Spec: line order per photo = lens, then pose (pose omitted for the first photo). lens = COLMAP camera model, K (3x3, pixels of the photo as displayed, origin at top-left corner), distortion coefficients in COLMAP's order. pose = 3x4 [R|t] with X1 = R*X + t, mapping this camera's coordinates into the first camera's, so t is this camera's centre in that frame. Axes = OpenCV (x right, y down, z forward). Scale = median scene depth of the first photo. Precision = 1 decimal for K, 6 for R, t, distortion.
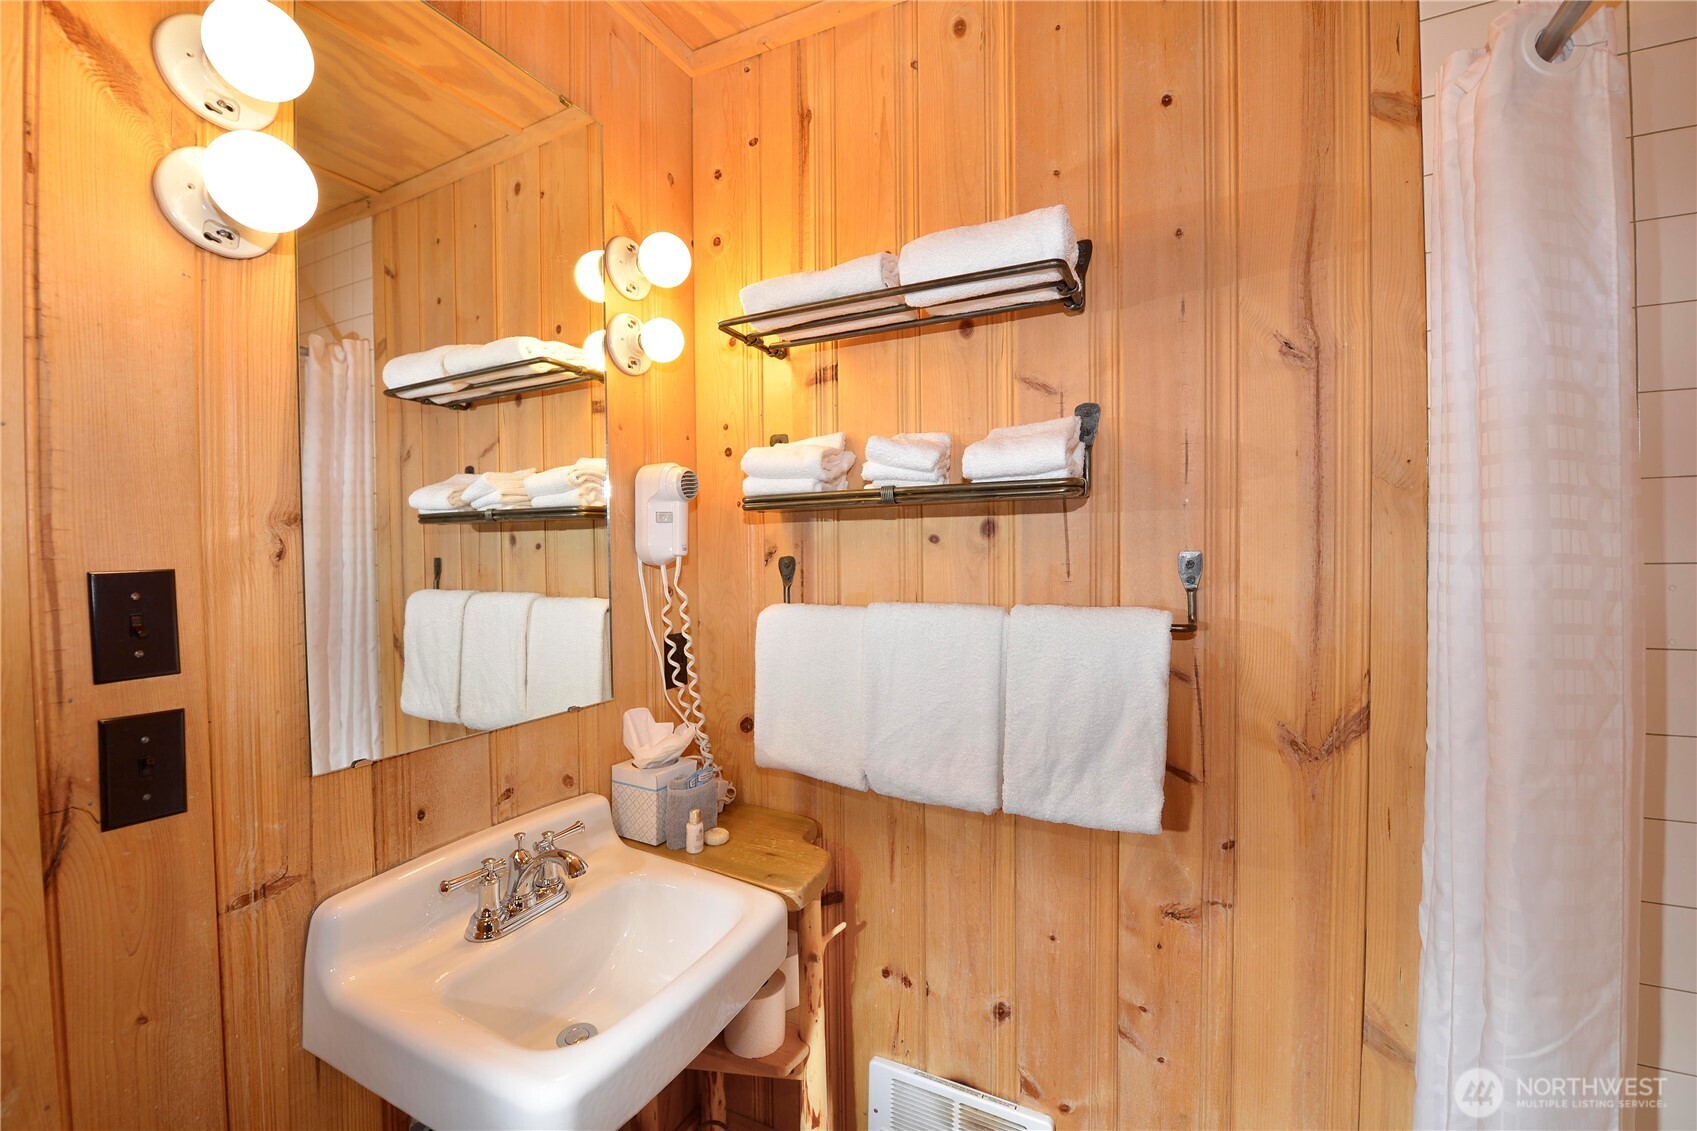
lens RADIAL K [[691.4, 0, 851.2], [0, 691.4, 563.2], [0, 0, 1]] dist [-0.014351, -0.000436]
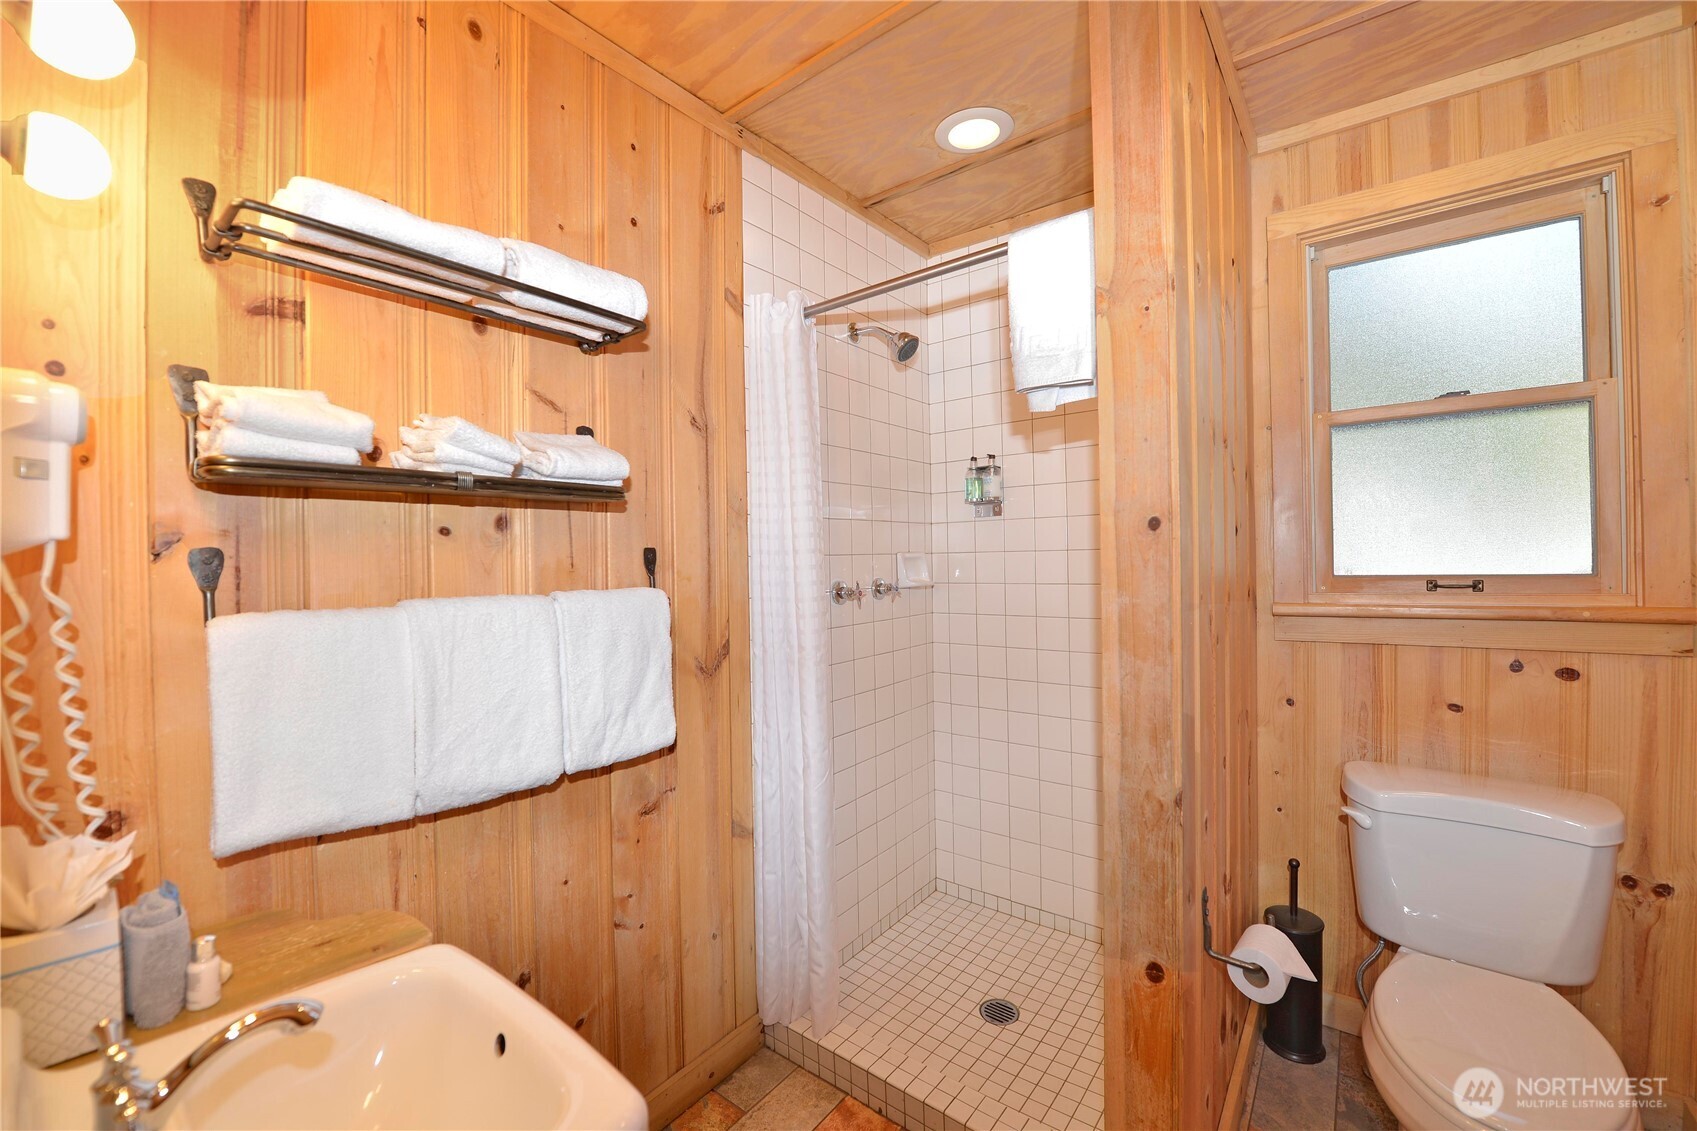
lens RADIAL K [[678.2, 0, 852.1], [0, 678.2, 563.0], [0, 0, 1]] dist [-0.021078, -0.001014]
pose [[0.202773, 0.003294, 0.979220, -0.724692], [0.029490, 0.999520, -0.009469, 0.036883], [-0.978782, 0.030798, 0.202579, 0.291111]]
